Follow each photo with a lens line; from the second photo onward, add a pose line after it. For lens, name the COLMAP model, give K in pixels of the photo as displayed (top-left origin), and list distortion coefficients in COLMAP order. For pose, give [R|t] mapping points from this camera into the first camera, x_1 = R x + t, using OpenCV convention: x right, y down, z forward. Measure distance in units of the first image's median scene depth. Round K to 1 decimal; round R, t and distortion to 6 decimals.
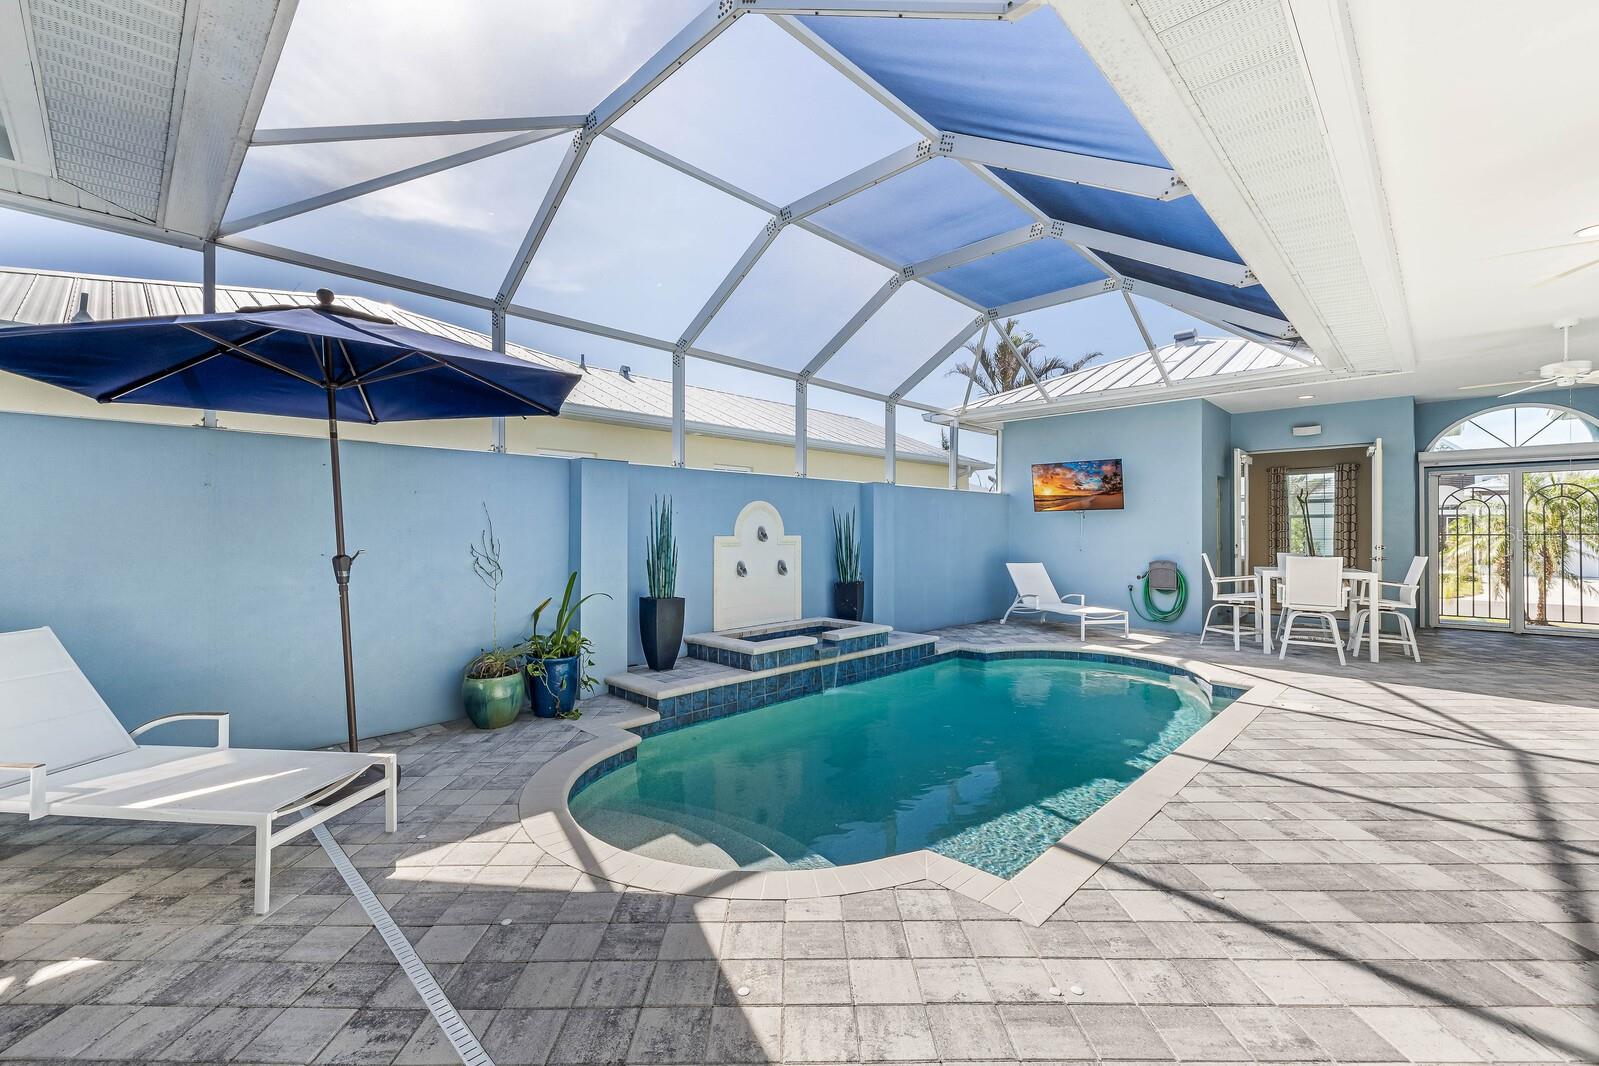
lens RADIAL K [[672.7, 0, 794.7], [0, 672.7, 534.9], [0, 0, 1]] dist [0.000704, 0.000002]
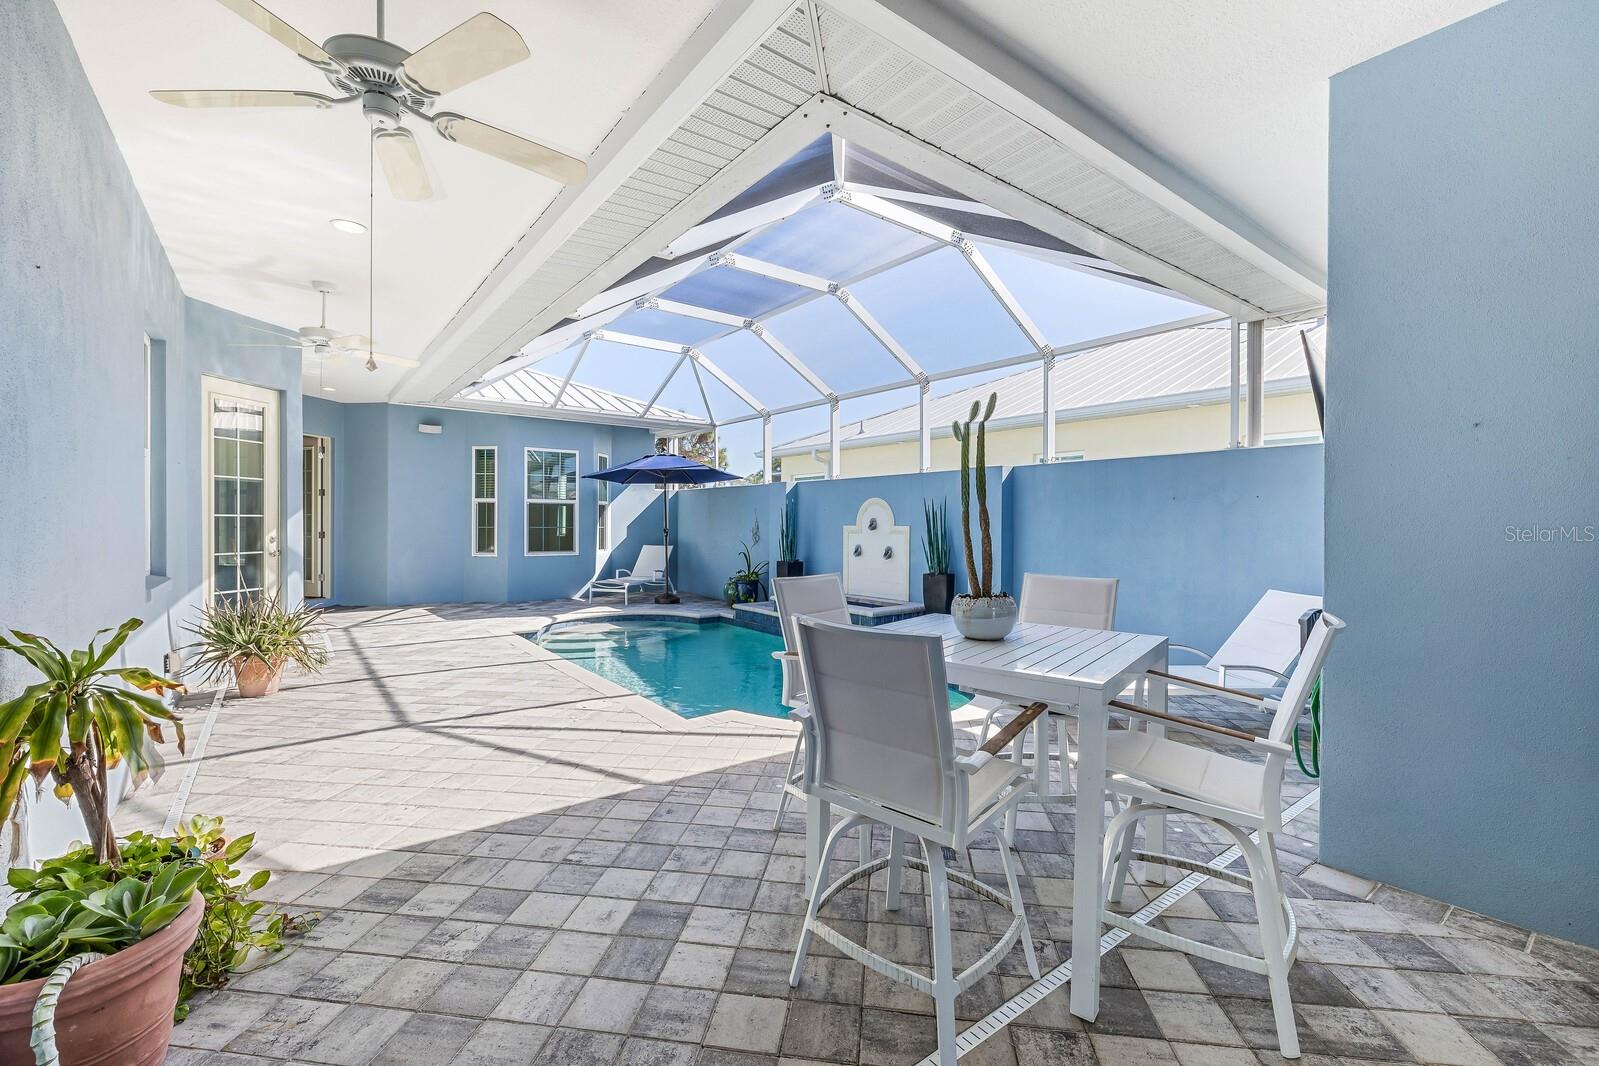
lens RADIAL K [[672.7, 0, 794.7], [0, 672.7, 534.9], [0, 0, 1]] dist [0.000704, 0.000002]
pose [[-0.157152, 0.012550, -0.987495, 1.323391], [-0.012501, 0.999814, 0.014696, 0.001963], [0.987495, 0.014654, -0.156966, 1.156705]]
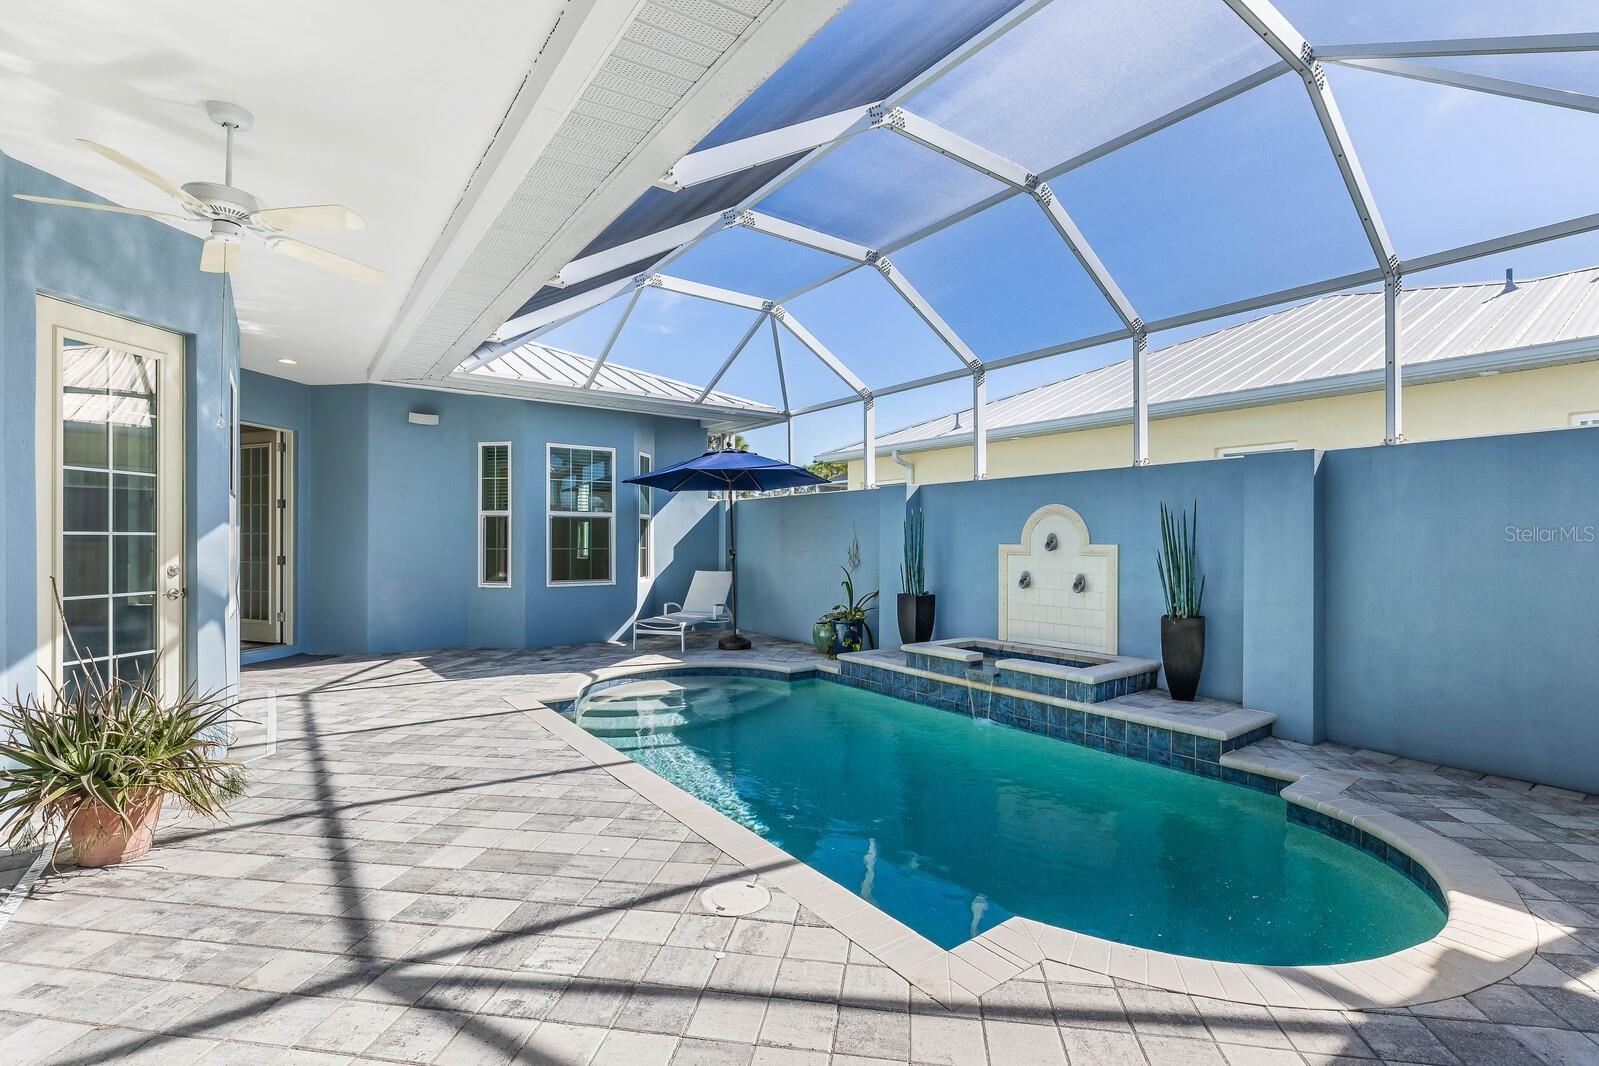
lens RADIAL K [[716.8, 0, 794.8], [0, 716.8, 547.3], [0, 0, 1]] dist [-0.002161, -0.000207]
pose [[-0.177405, 0.004239, -0.984129, 1.010027], [-0.007318, 0.999957, 0.005626, 0.002626], [0.984111, 0.008200, -0.177366, 0.920626]]
